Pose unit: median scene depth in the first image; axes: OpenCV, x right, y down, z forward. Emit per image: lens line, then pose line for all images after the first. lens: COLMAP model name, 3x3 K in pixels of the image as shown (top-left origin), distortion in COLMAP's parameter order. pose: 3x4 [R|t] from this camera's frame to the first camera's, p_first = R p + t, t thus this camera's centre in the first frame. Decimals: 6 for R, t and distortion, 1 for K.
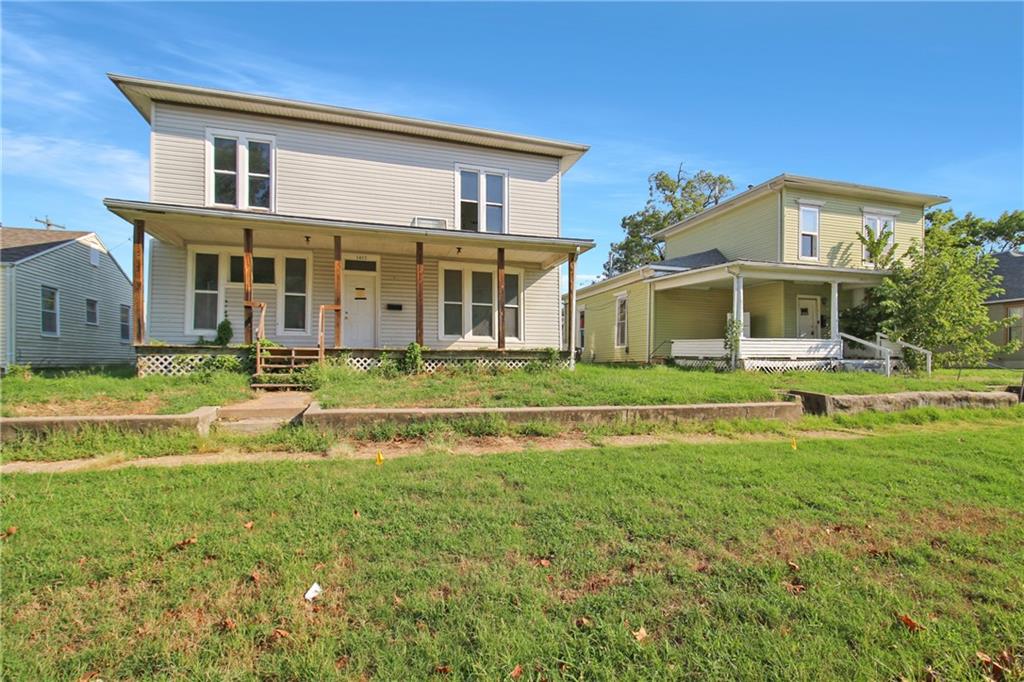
lens RADIAL K [[503.6, 0, 527.6], [0, 503.6, 368.2], [0, 0, 1]] dist [-0.018820, 0.000151]
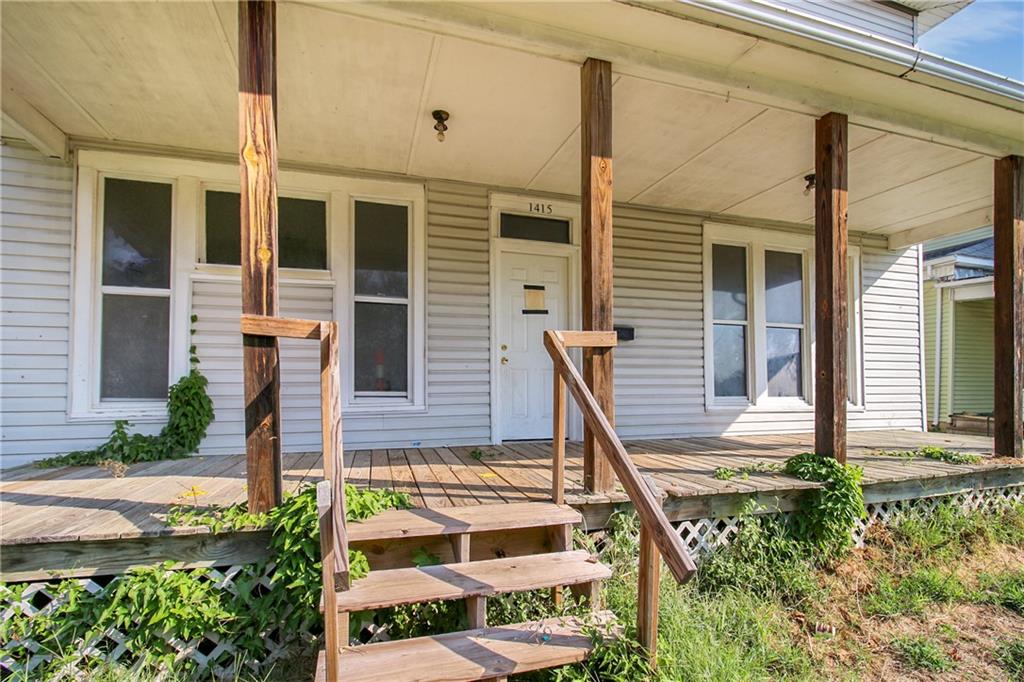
lens RADIAL K [[503.6, 0, 524.6], [0, 503.6, 397.6], [0, 0, 1]] dist [-0.018820, 0.000151]
pose [[0.999910, -0.002154, -0.013278, -0.364292], [0.002393, 0.999835, 0.018018, -0.083708], [0.013237, -0.018048, 0.999749, 0.647534]]
